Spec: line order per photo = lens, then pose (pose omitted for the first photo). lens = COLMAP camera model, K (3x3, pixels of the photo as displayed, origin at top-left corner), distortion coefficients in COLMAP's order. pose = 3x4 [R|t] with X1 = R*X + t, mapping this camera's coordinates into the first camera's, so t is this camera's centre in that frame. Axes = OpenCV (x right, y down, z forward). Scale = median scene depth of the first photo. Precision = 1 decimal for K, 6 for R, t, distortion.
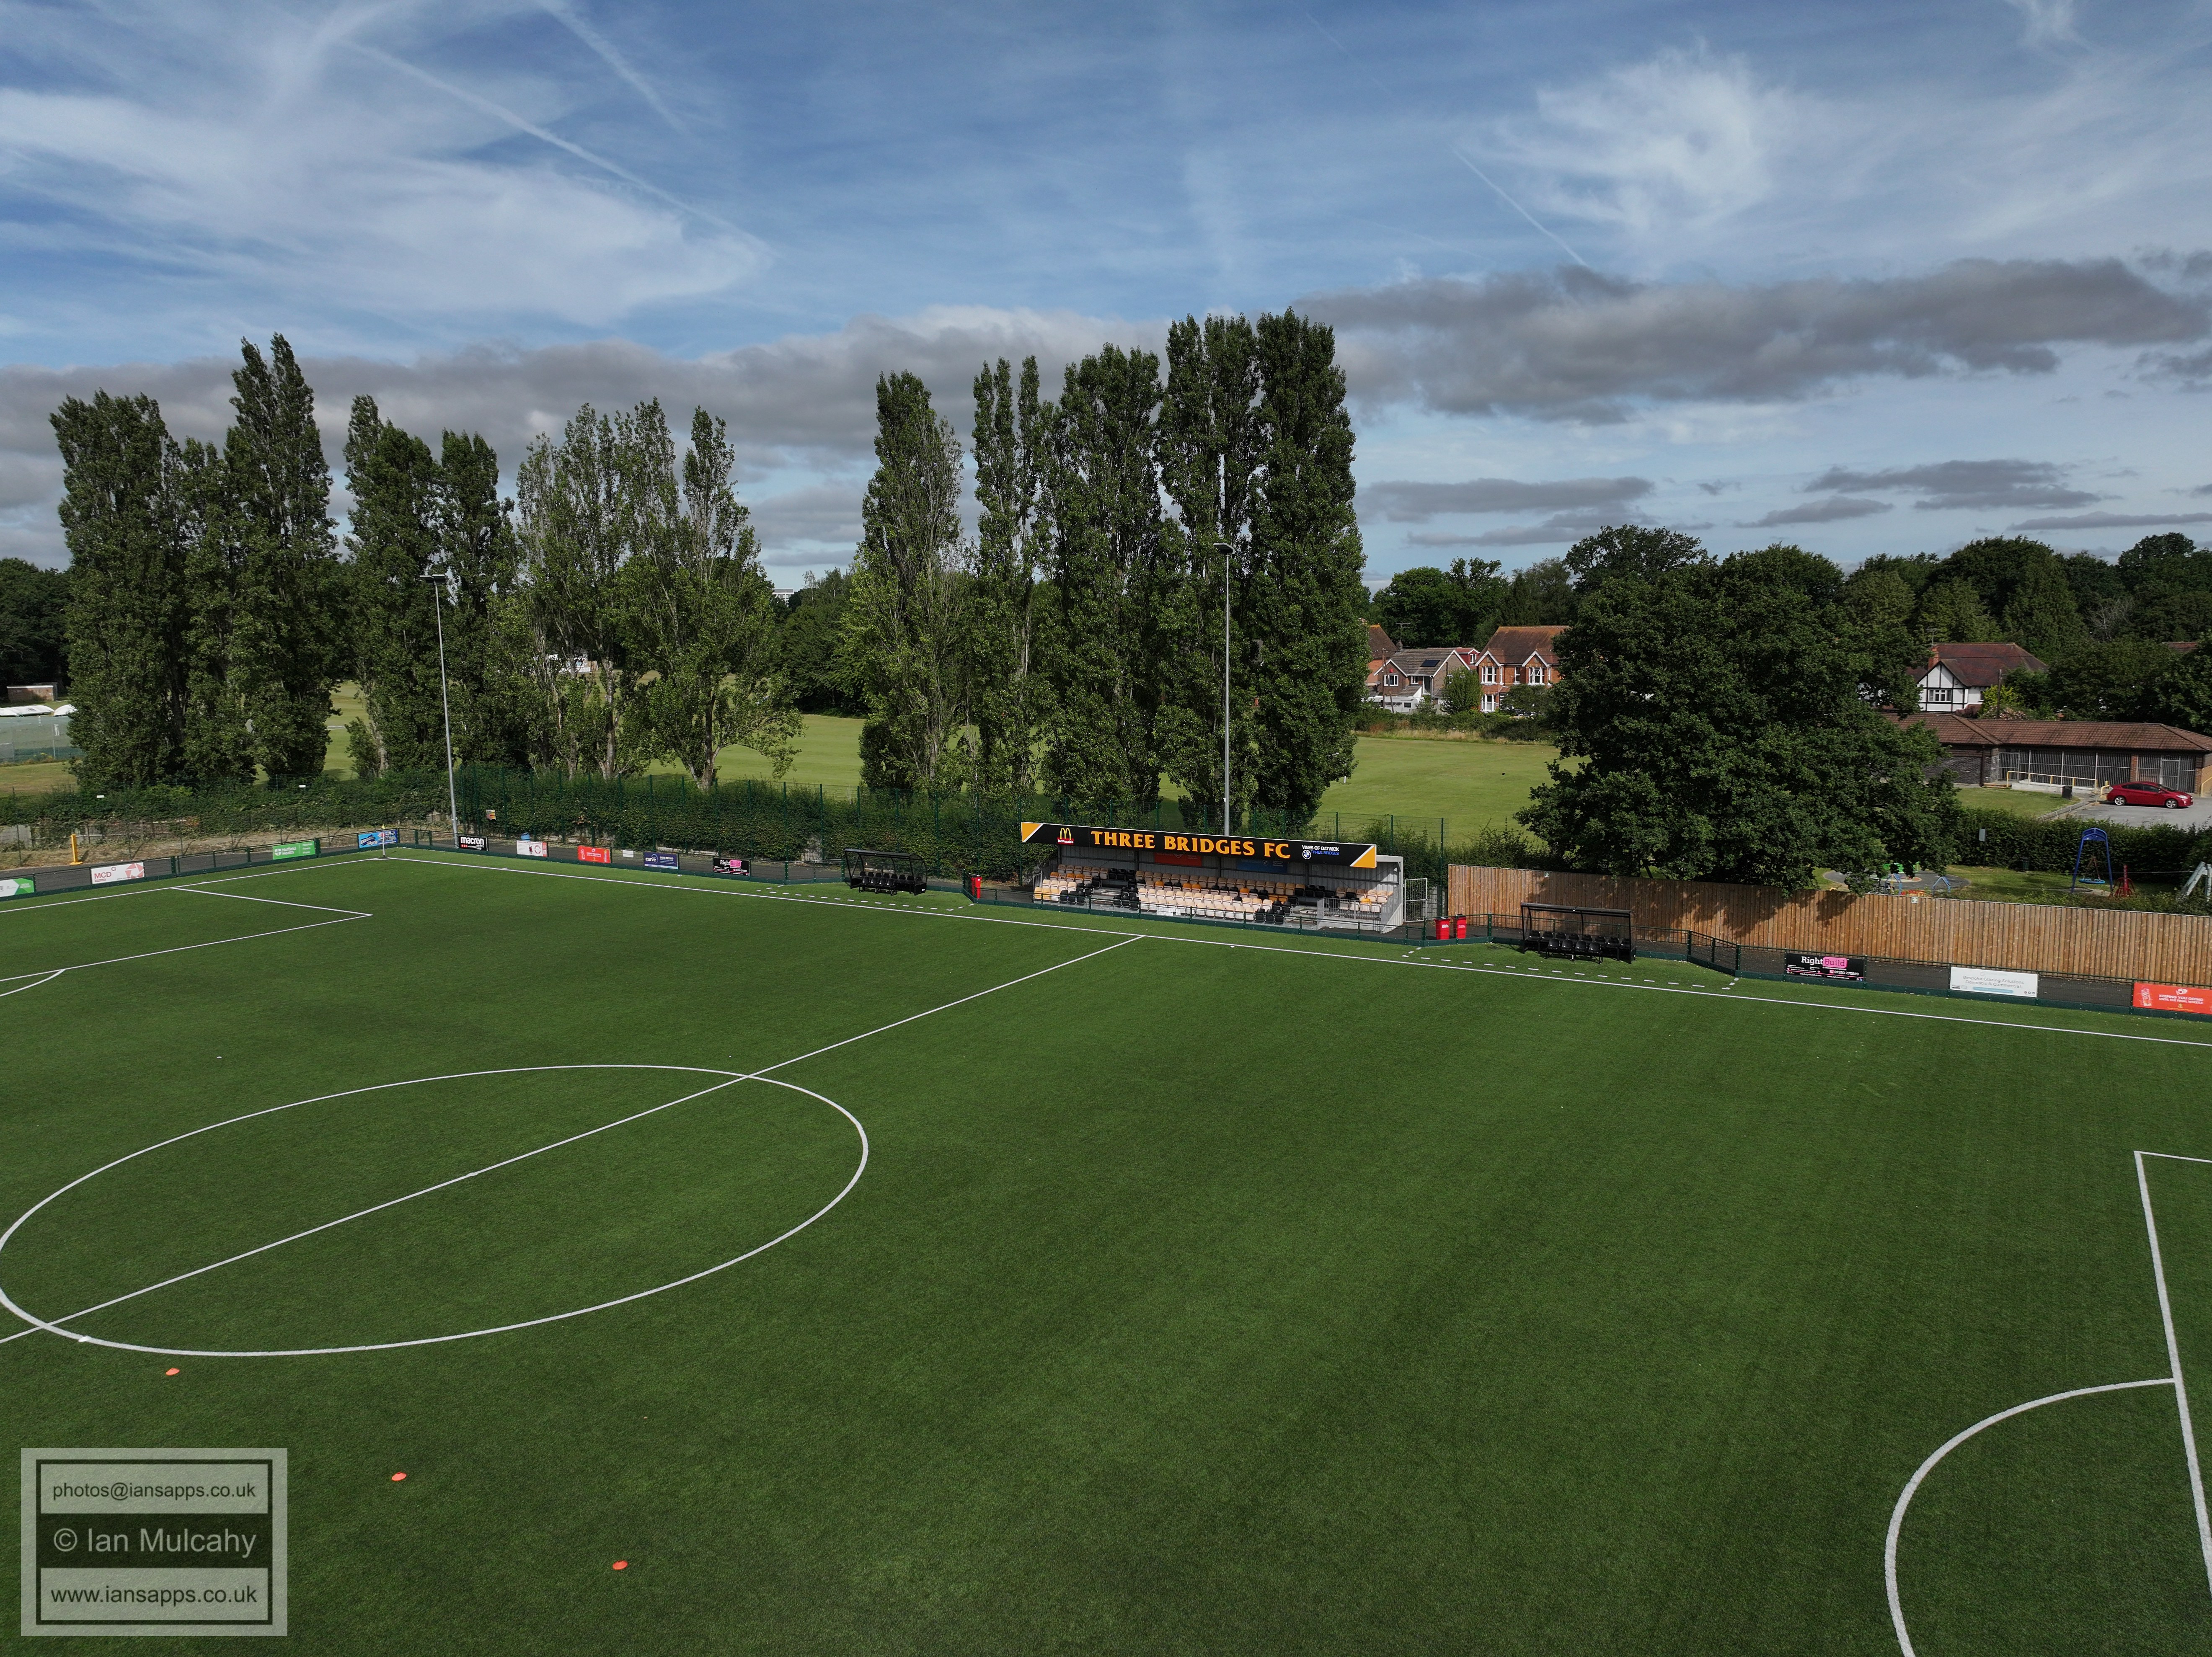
lens RADIAL K [[1535.1, 0, 1110.4], [0, 1535.1, 825.2], [0, 0, 1]] dist [-0.002396, 0.019901]
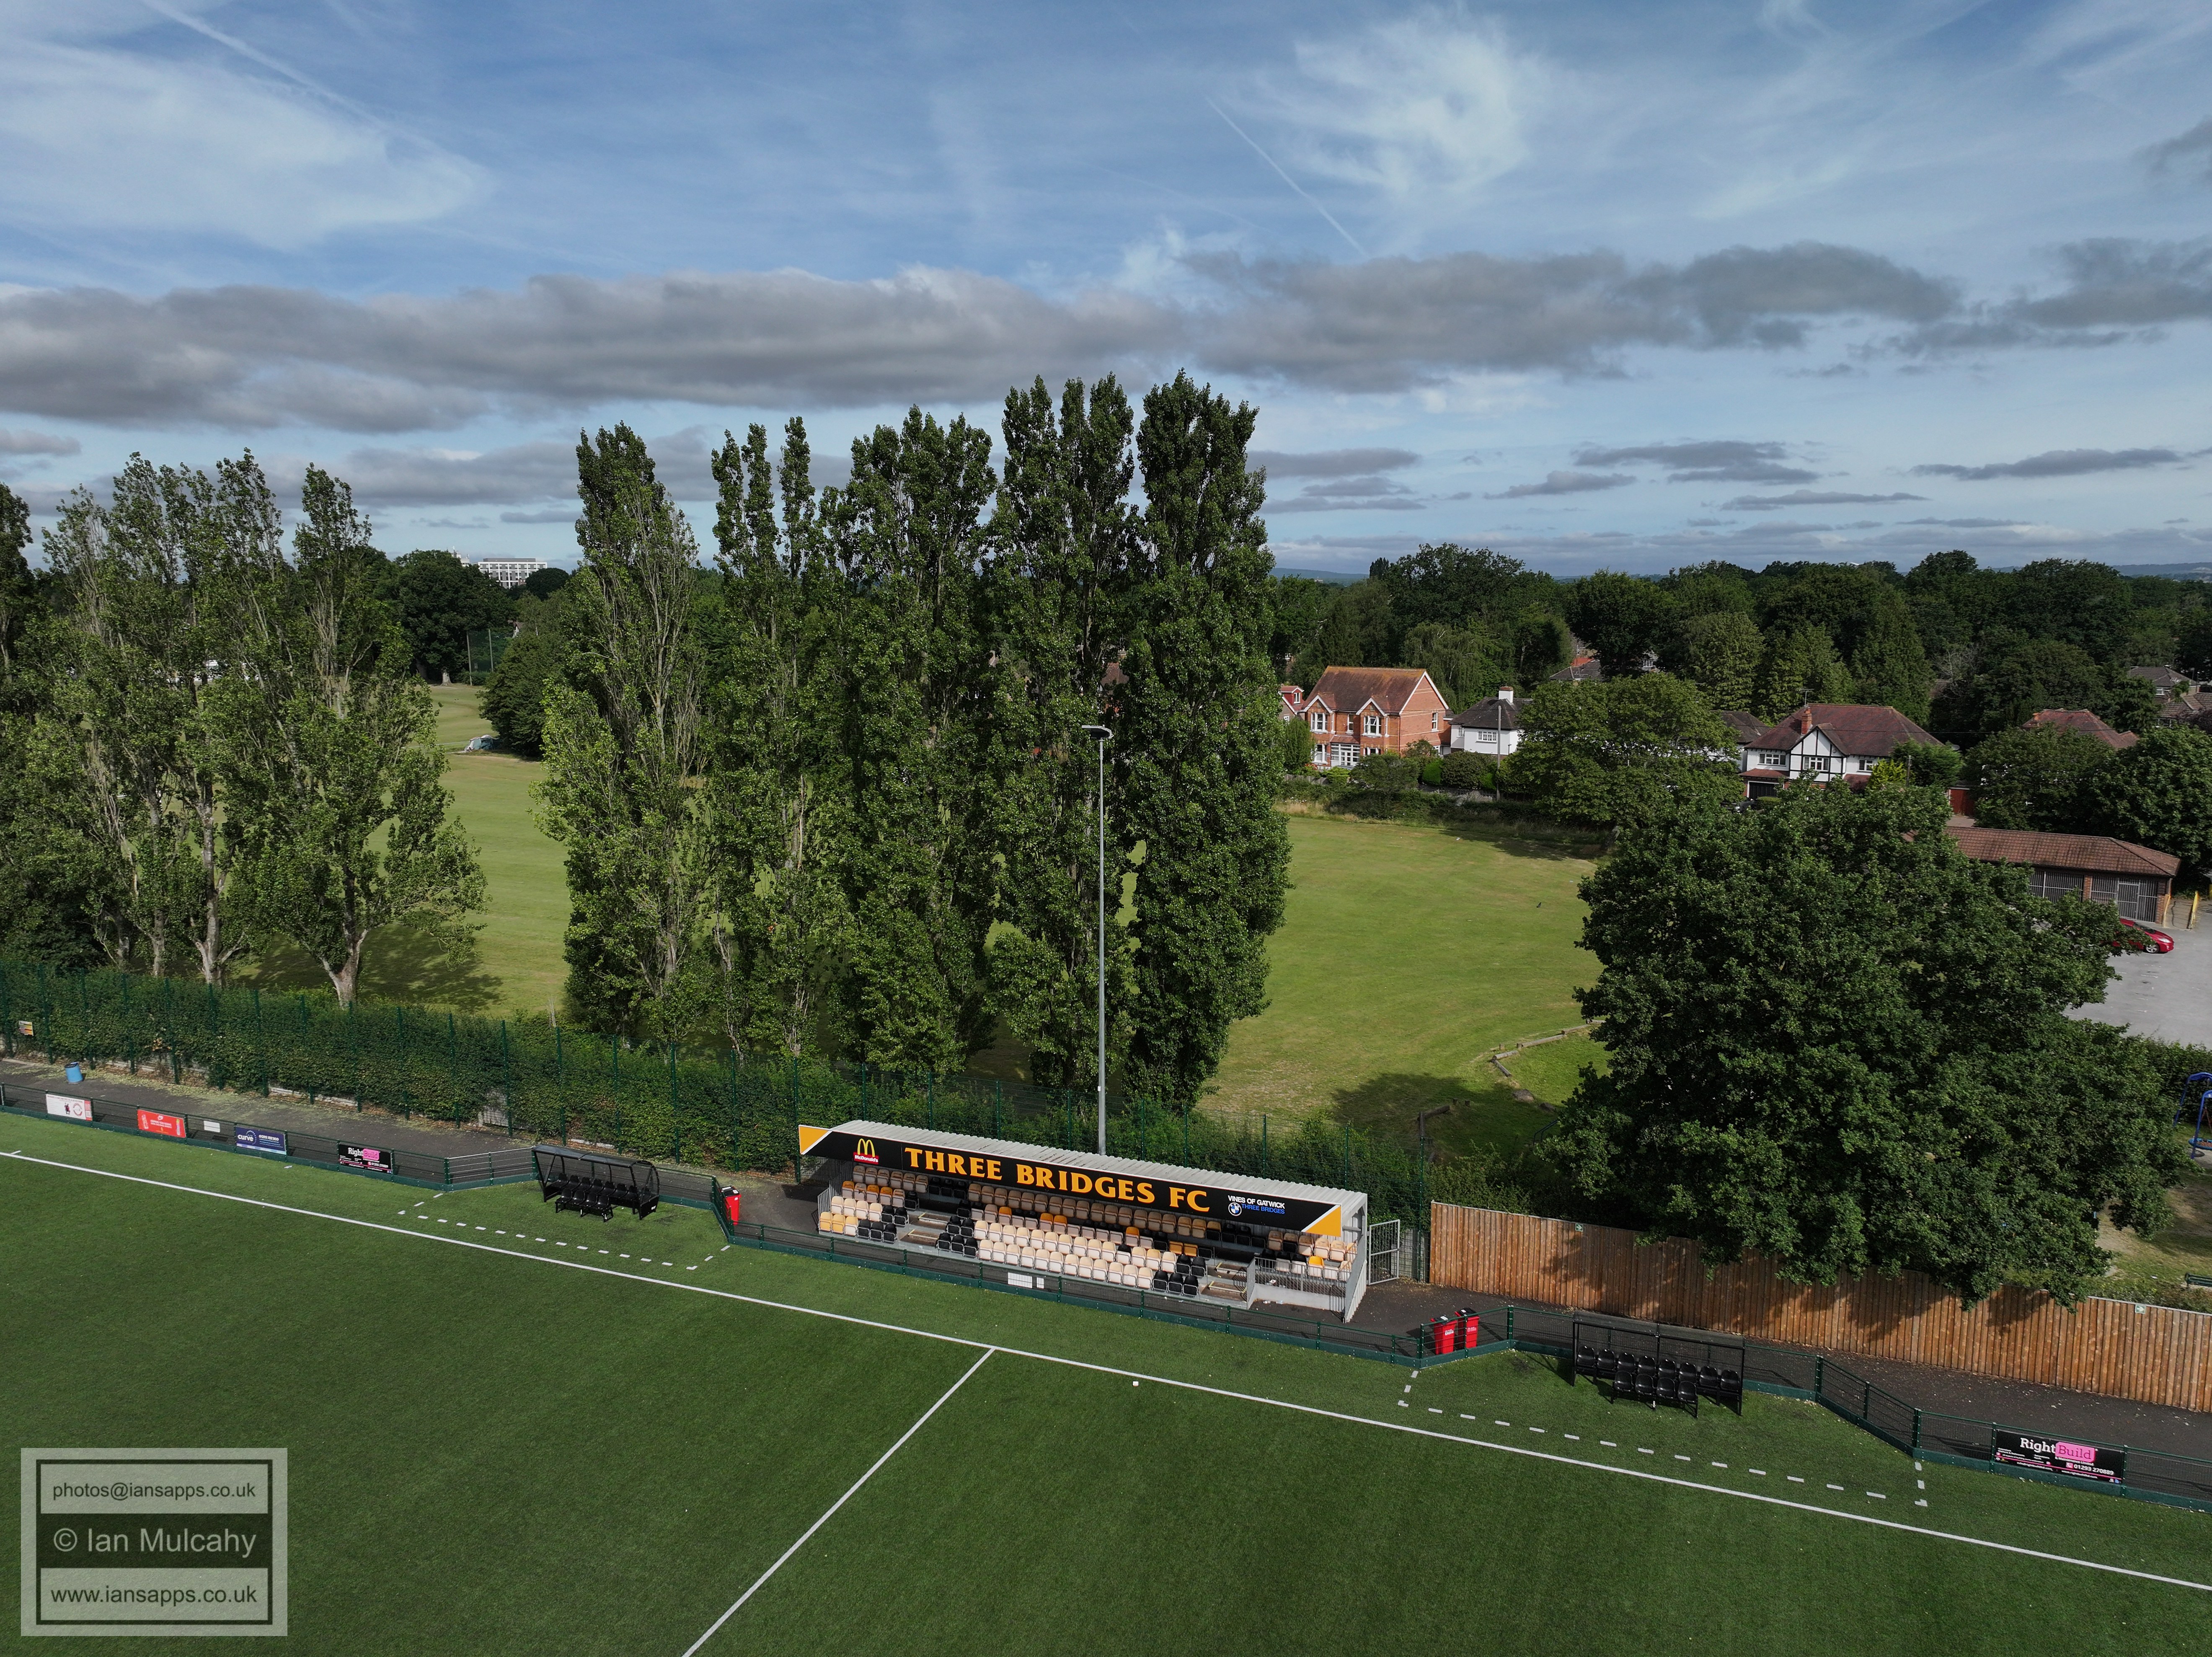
lens RADIAL K [[1530.4, 0, 1107.7], [0, 1530.4, 839.7], [0, 0, 1]] dist [0.007593, 0.001638]
pose [[0.989116, -0.018011, 0.146031, -0.019454], [0.013263, 0.999353, 0.033426, -0.147041], [-0.146539, -0.031125, 0.988715, 0.312267]]
